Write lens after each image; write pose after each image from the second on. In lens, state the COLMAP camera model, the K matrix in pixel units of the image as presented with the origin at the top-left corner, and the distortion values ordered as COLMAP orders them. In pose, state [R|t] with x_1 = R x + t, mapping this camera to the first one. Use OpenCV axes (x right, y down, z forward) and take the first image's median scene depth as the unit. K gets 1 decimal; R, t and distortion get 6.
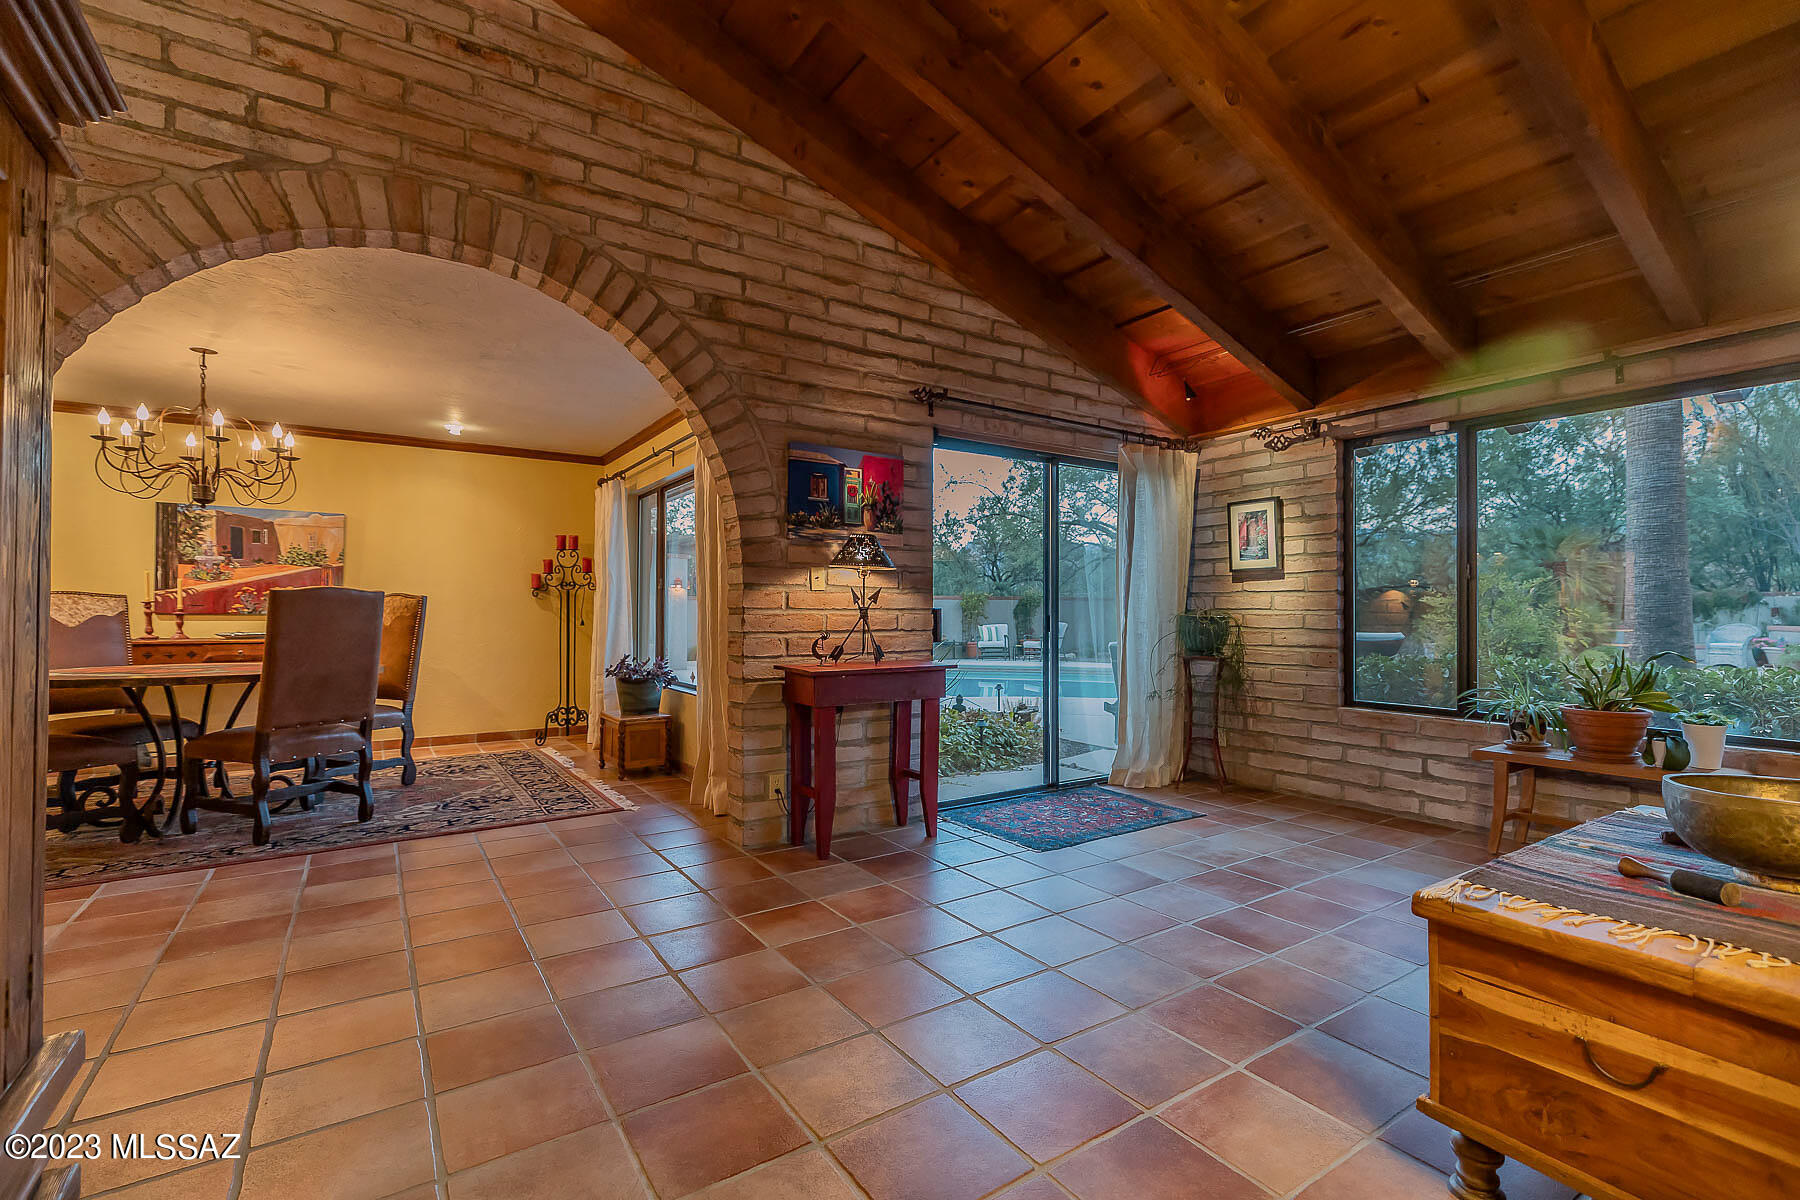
lens RADIAL K [[788.3, 0, 906.0], [0, 788.3, 606.6], [0, 0, 1]] dist [0.001163, 0.000070]
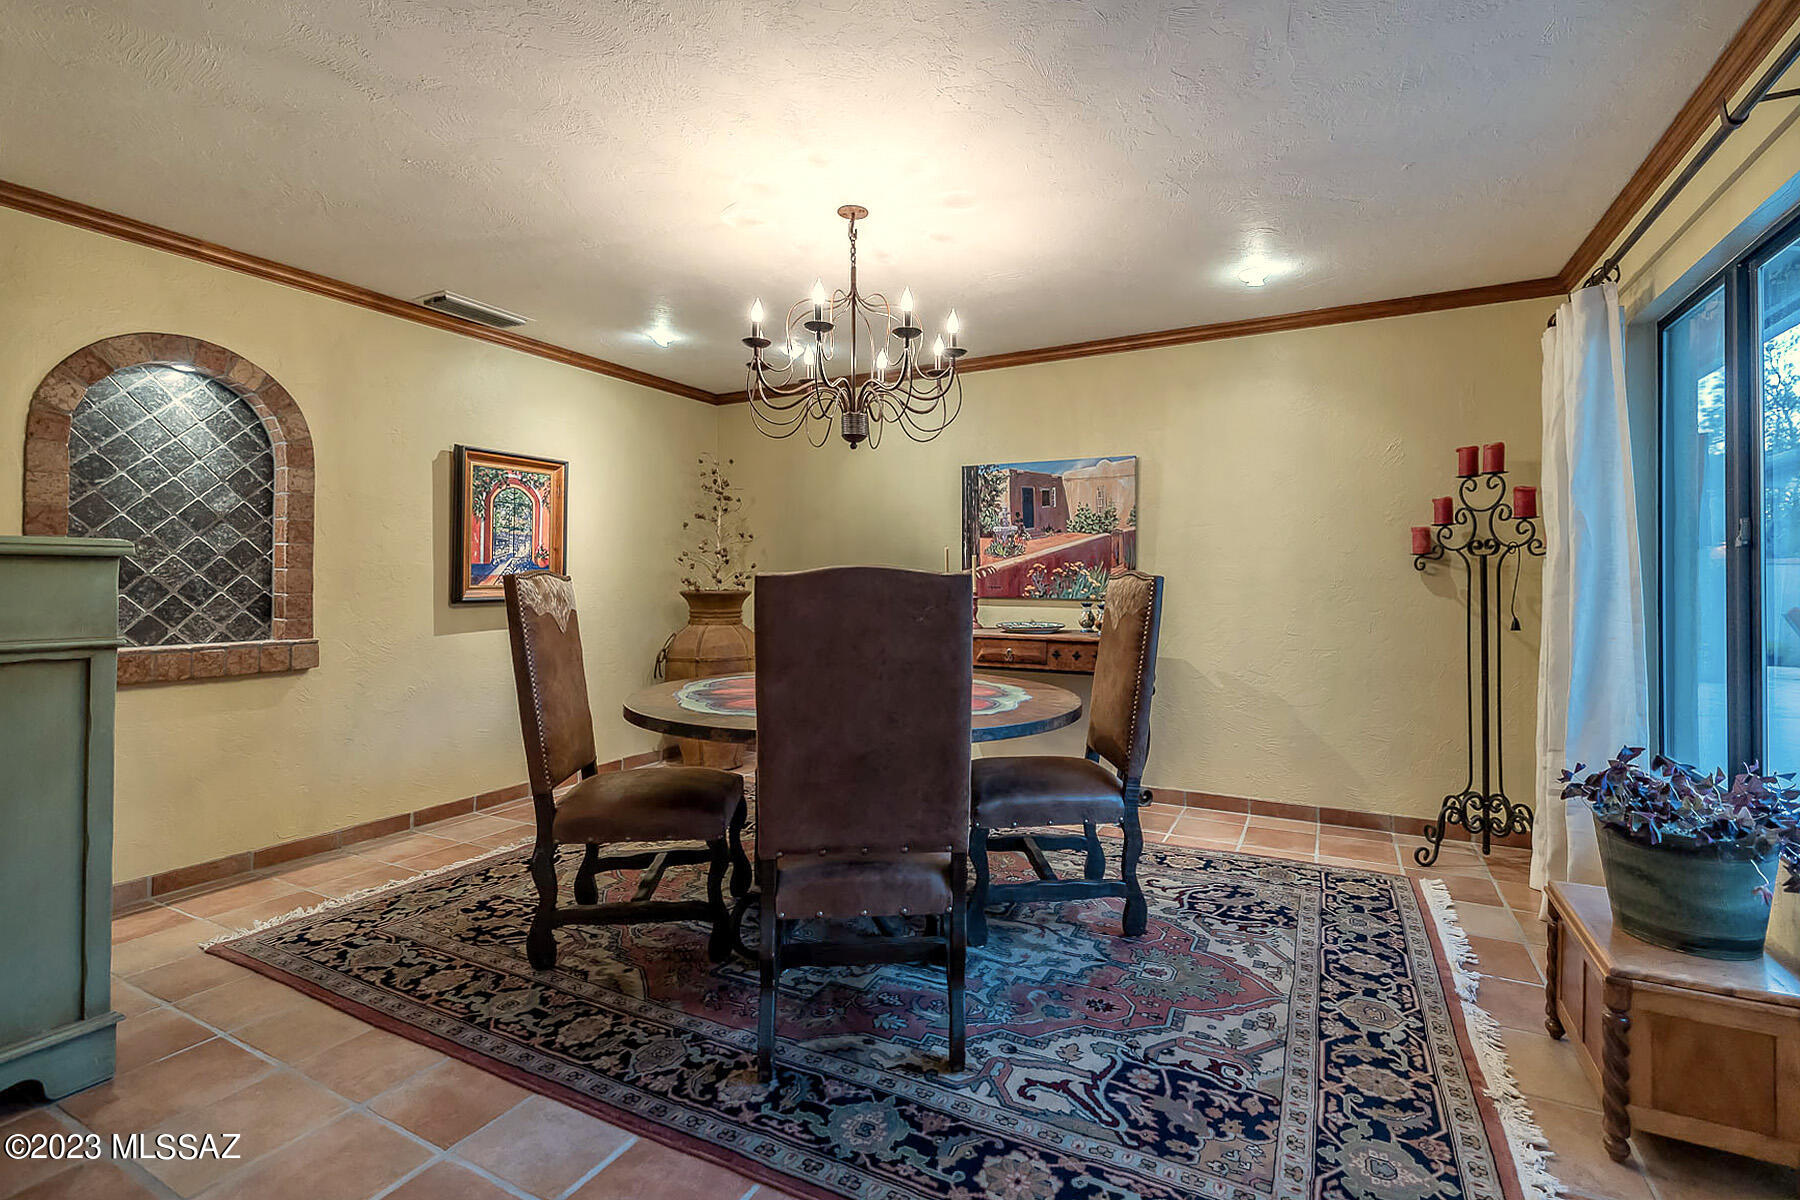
lens RADIAL K [[793.8, 0, 989.3], [0, 793.8, 569.1], [0, 0, 1]] dist [0.000488, 0.000084]
pose [[0.526697, -0.012242, -0.849965, -0.192309], [0.006919, 0.999925, -0.010115, -0.011527], [0.850025, -0.000553, 0.526742, 0.540044]]
